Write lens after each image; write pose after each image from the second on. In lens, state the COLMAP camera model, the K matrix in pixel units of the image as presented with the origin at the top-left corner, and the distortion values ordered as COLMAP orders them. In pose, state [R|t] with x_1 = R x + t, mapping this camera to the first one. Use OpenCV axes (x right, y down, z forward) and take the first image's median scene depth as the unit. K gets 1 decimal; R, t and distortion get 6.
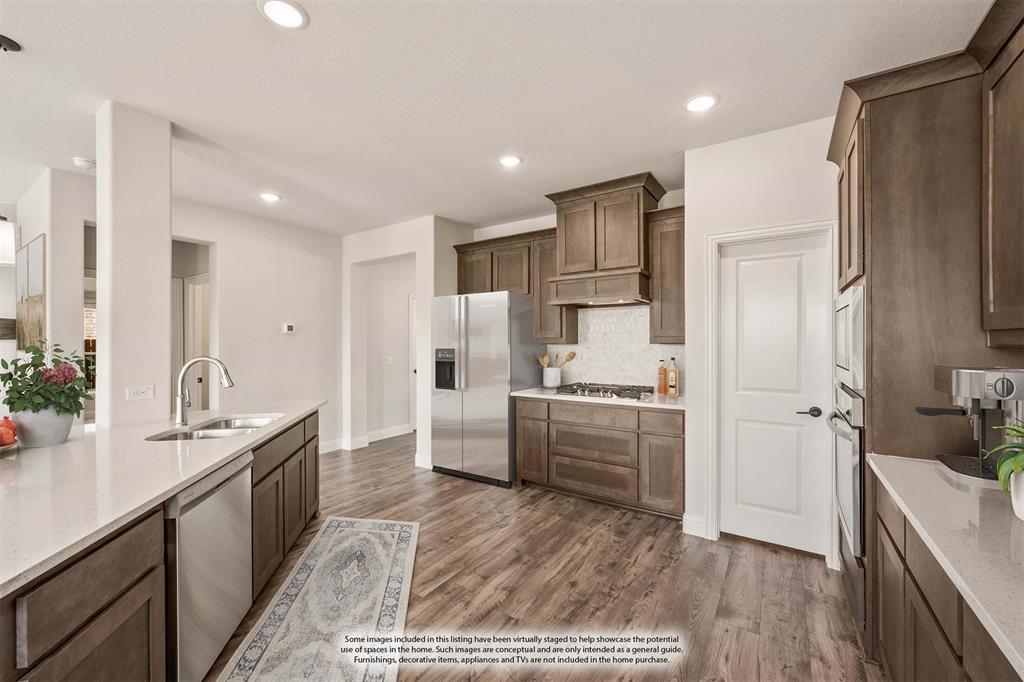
lens RADIAL K [[410.3, 0, 513.7], [0, 410.3, 343.0], [0, 0, 1]] dist [-0.001019, -0.000343]
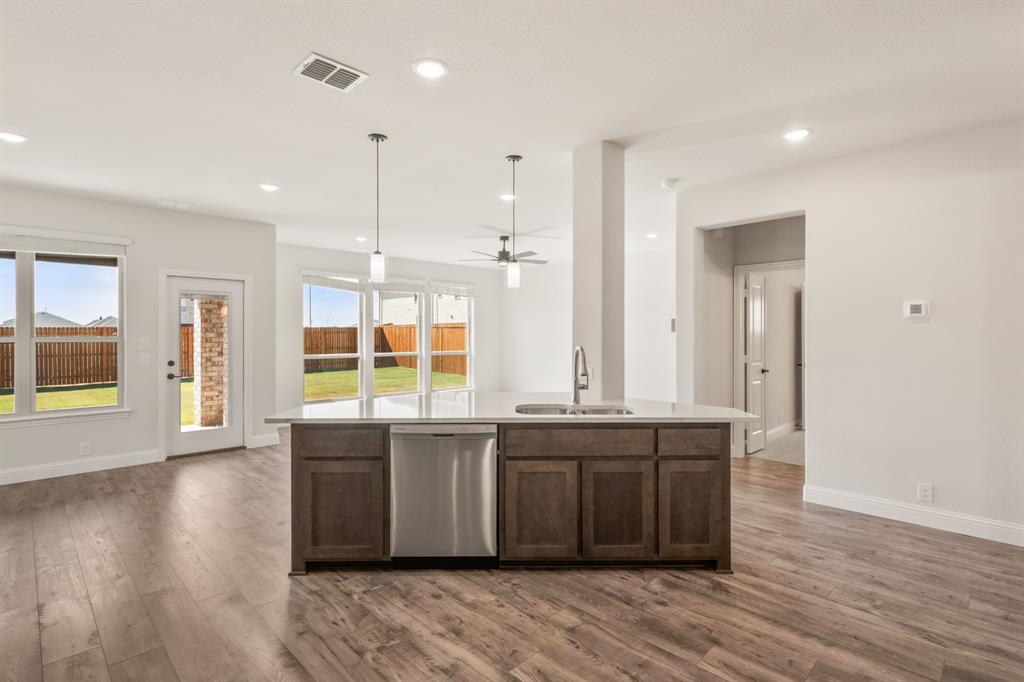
lens RADIAL K [[501.9, 0, 518.2], [0, 501.9, 334.5], [0, 0, 1]] dist [0.000211, -0.000305]
pose [[-0.206686, -0.001212, -0.978407, 0.445763], [0.003118, 0.999993, -0.001897, 0.001470], [0.978402, -0.003443, -0.206681, 0.794588]]
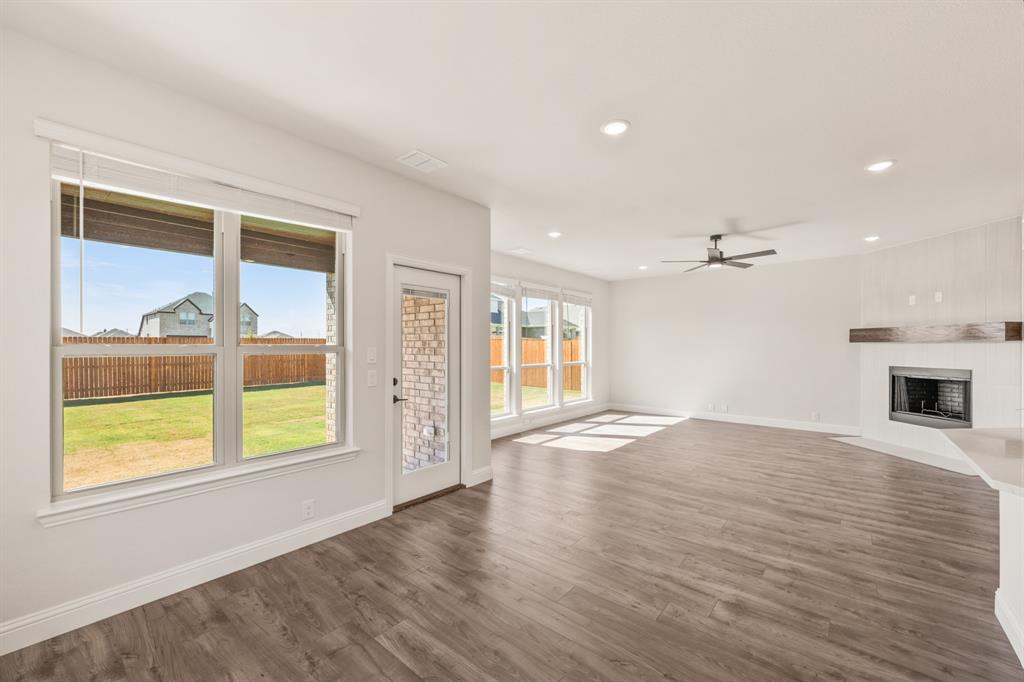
lens RADIAL K [[411.2, 0, 516.3], [0, 411.2, 347.9], [0, 0, 1]] dist [0.001411, 0.000385]
pose [[-0.110381, 0.002995, -0.993885, 0.031495], [0.000975, 0.999995, 0.002905, 0.004378], [0.993889, -0.000648, -0.110383, -0.265410]]
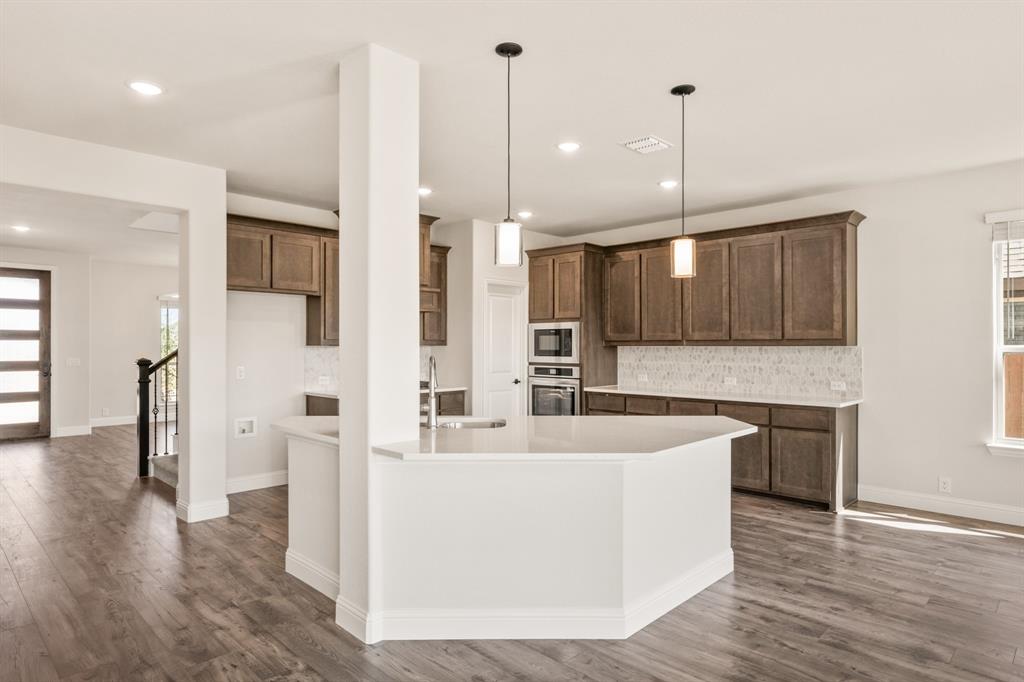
lens RADIAL K [[588.3, 0, 510.1], [0, 588.3, 346.0], [0, 0, 1]] dist [-0.000125, -0.001994]
pose [[0.199170, -0.000112, 0.979965, -1.492582], [-0.001648, 0.999999, 0.000449, 0.002969], [-0.979963, -0.001705, 0.199170, 0.378589]]
